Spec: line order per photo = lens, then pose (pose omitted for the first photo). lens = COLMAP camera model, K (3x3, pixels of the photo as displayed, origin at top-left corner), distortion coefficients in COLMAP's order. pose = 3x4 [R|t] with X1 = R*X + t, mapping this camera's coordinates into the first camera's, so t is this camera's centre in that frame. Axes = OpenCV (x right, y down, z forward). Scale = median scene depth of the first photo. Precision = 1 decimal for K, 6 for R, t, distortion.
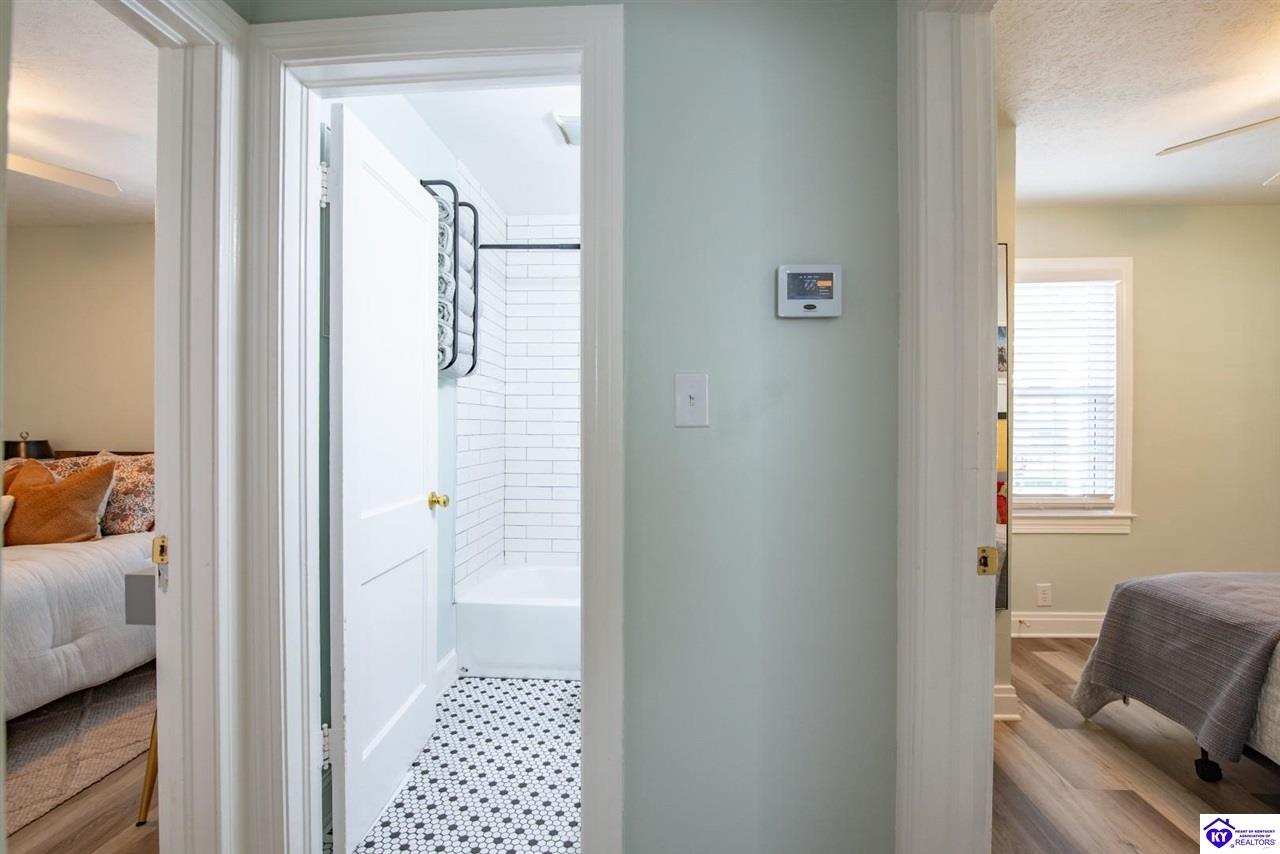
lens RADIAL K [[595.4, 0, 640.0], [0, 595.4, 427.0], [0, 0, 1]] dist [-0.010363, -0.000345]
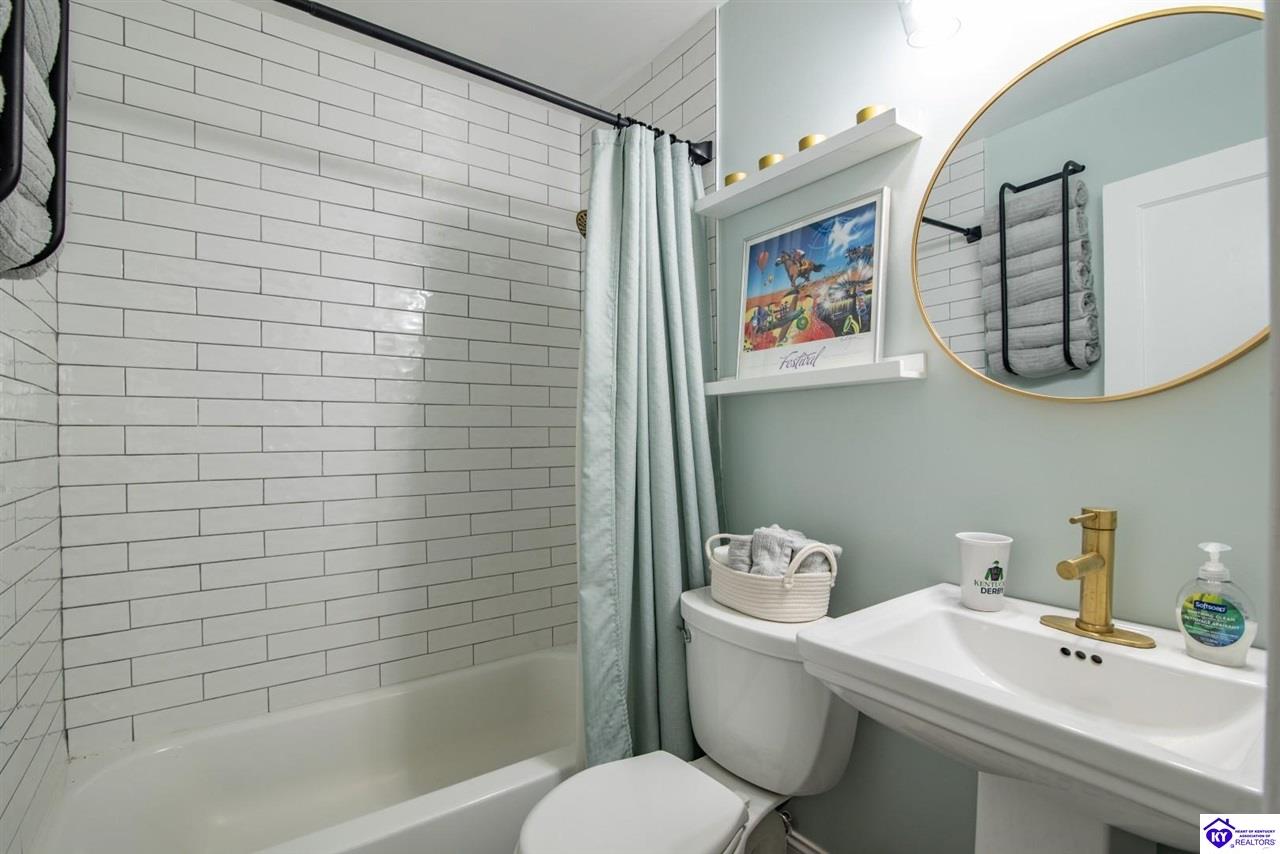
lens RADIAL K [[591.1, 0, 637.9], [0, 591.1, 437.3], [0, 0, 1]] dist [-0.007068, -0.000151]
pose [[0.769896, -0.012499, 0.638047, -0.260394], [0.009417, 0.999922, 0.008225, -0.000945], [-0.638099, -0.000324, 0.769954, 0.612588]]
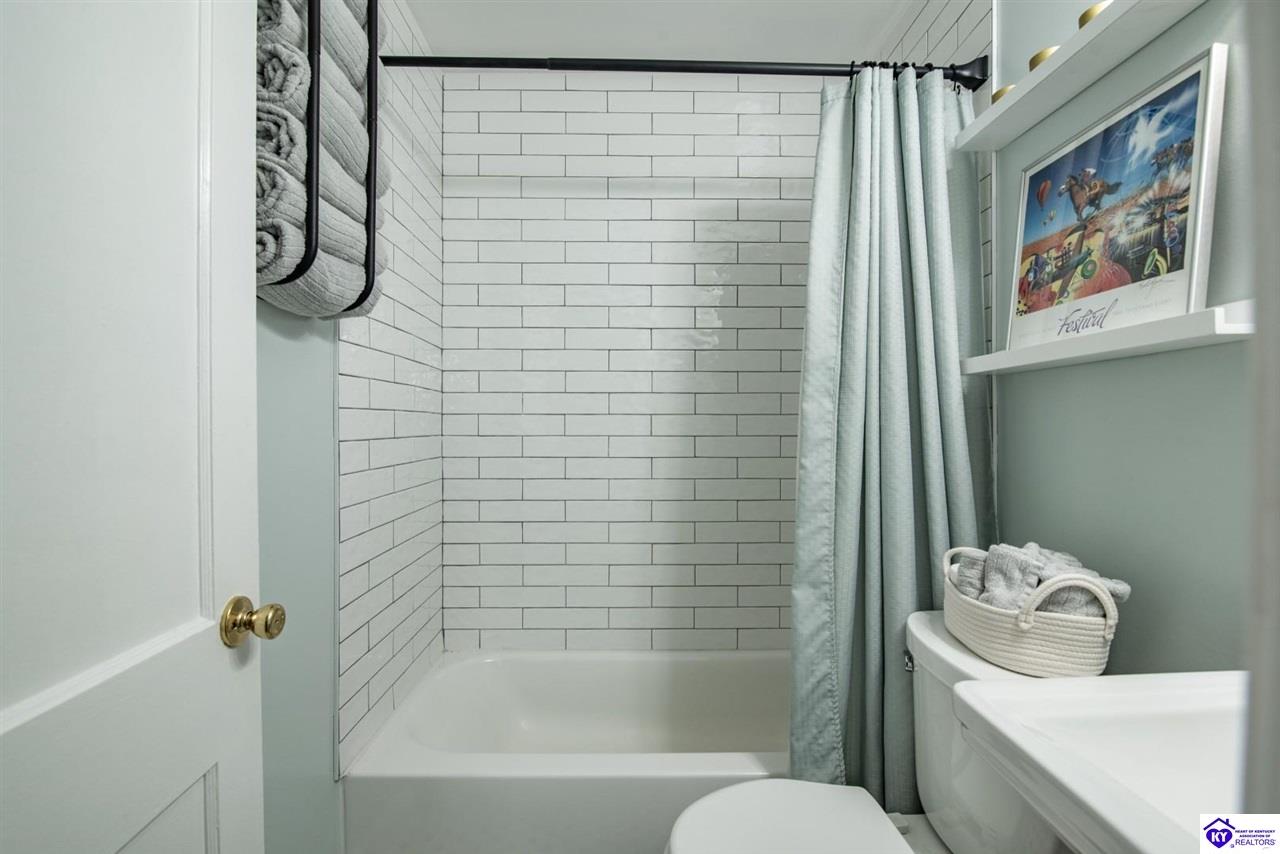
lens RADIAL K [[595.4, 0, 640.0], [0, 595.4, 427.0], [0, 0, 1]] dist [-0.010363, -0.000345]
pose [[0.995930, -0.005645, 0.089951, -0.121396], [0.005110, 0.999968, 0.006183, 0.001057], [-0.089983, -0.005698, 0.995927, 0.566363]]
